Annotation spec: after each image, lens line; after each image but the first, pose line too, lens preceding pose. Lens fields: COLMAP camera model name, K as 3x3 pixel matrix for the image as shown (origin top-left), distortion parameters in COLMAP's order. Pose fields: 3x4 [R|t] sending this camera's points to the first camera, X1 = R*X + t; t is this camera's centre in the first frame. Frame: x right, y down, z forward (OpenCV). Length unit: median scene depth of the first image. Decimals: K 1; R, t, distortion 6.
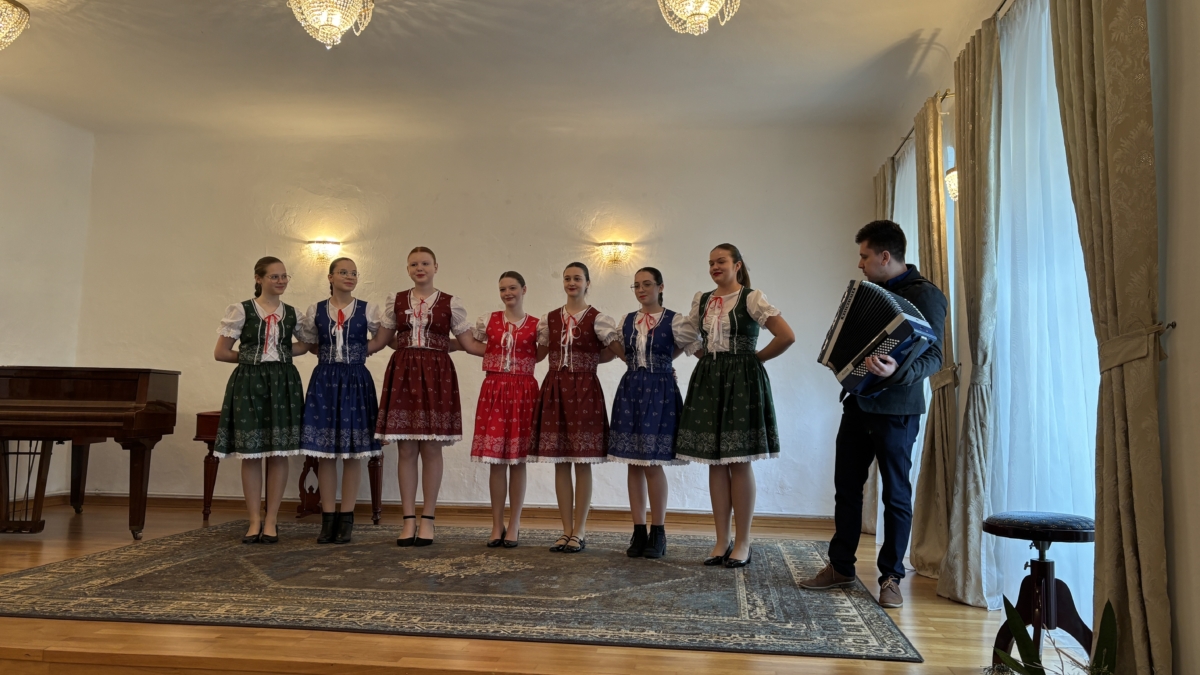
lens RADIAL K [[969.4, 0, 596.4], [0, 969.4, 334.6], [0, 0, 1]] dist [0.031626, -0.015895]
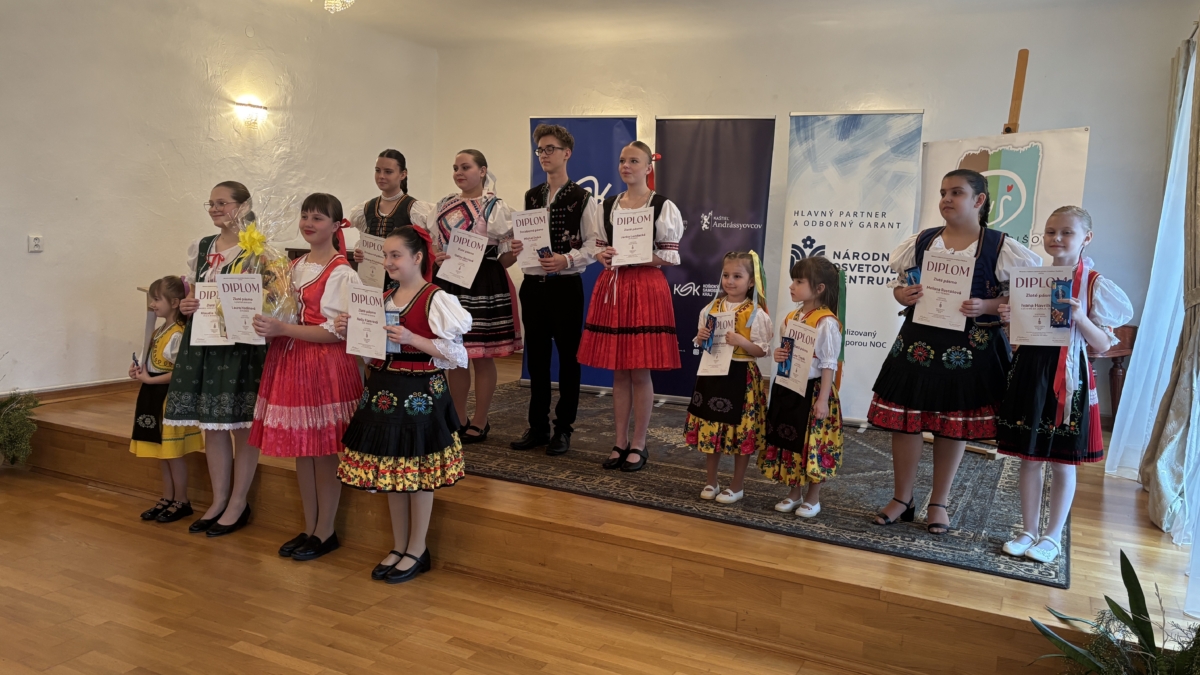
lens RADIAL K [[897.2, 0, 600.8], [0, 897.2, 335.7], [0, 0, 1]] dist [0.032619, -0.020939]
pose [[0.938689, 0.055338, -0.340296, 0.132467], [0.003634, 0.985392, 0.170265, -0.080274], [0.344747, -0.161063, 0.924775, -0.035273]]
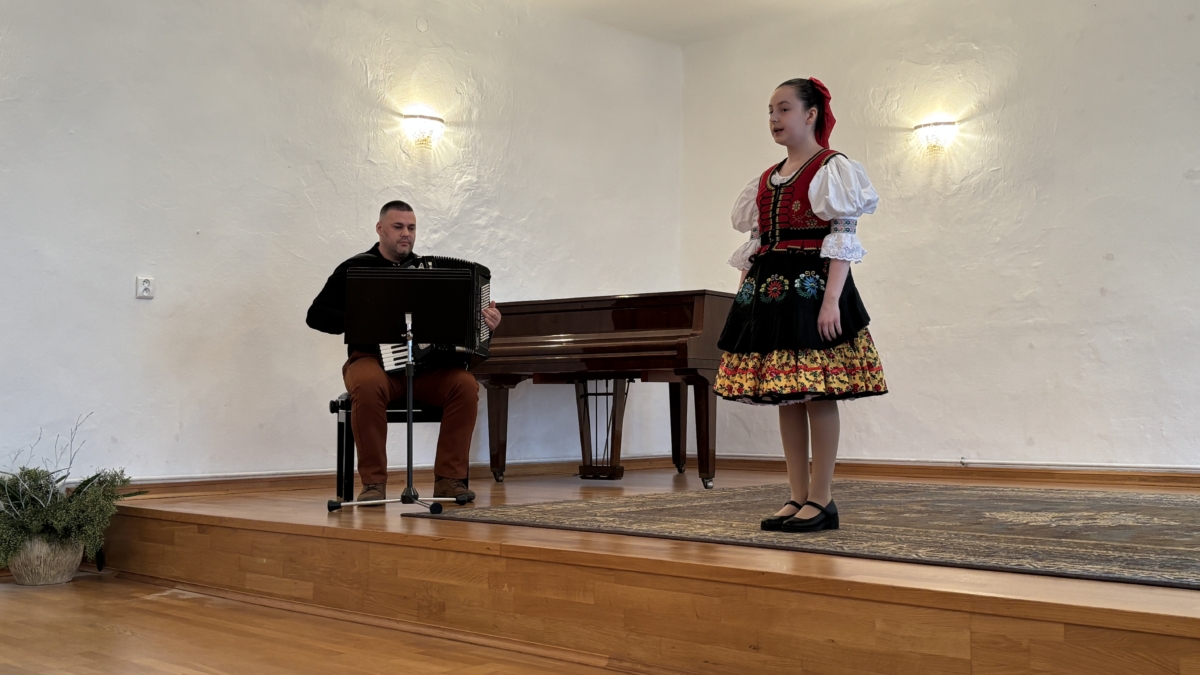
lens RADIAL K [[1253.8, 0, 606.7], [0, 1253.8, 345.9], [0, 0, 1]] dist [0.085795, 0.000000]
pose [[0.793625, -0.057304, -0.605702, 0.176334], [0.068311, 0.997652, -0.004881, 0.108488], [0.604560, -0.037502, 0.795676, 0.091630]]
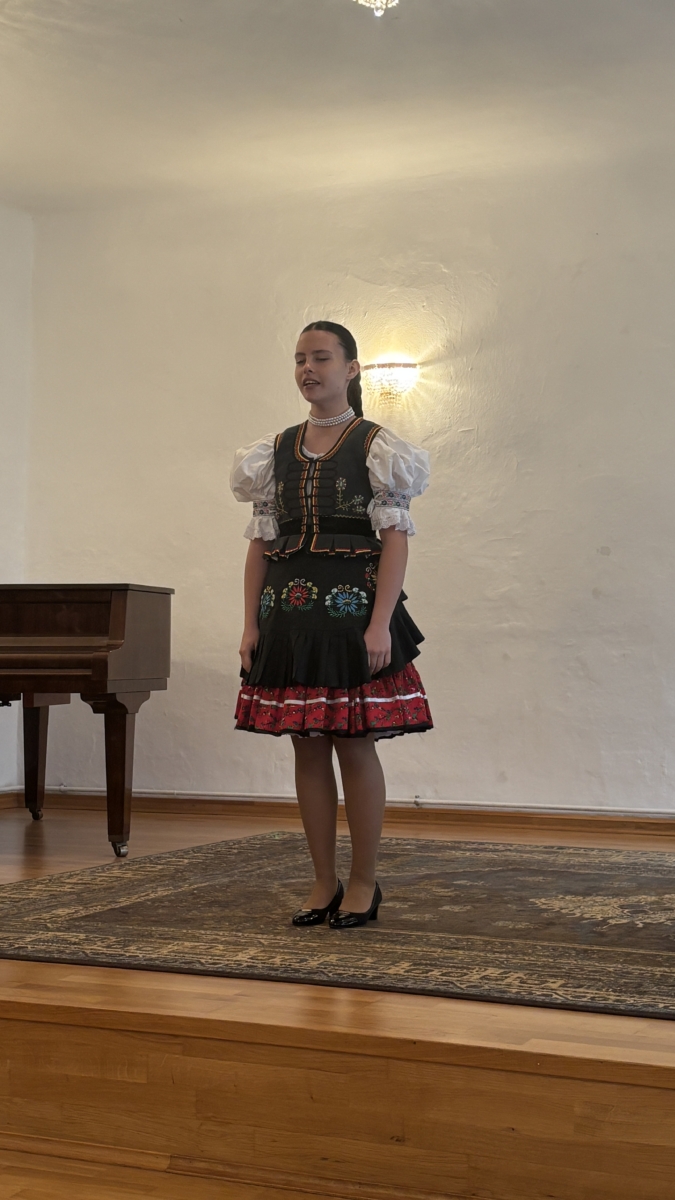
lens RADIAL K [[1738.6, 0, 332.9], [0, 1738.6, 600.1], [0, 0, 1]] dist [0.082116, 0.000000]
pose [[0.949292, -0.028923, -0.313062, 0.018049], [0.040070, 0.998769, 0.029230, 0.023860], [0.311831, -0.040292, 0.949283, -0.017420]]
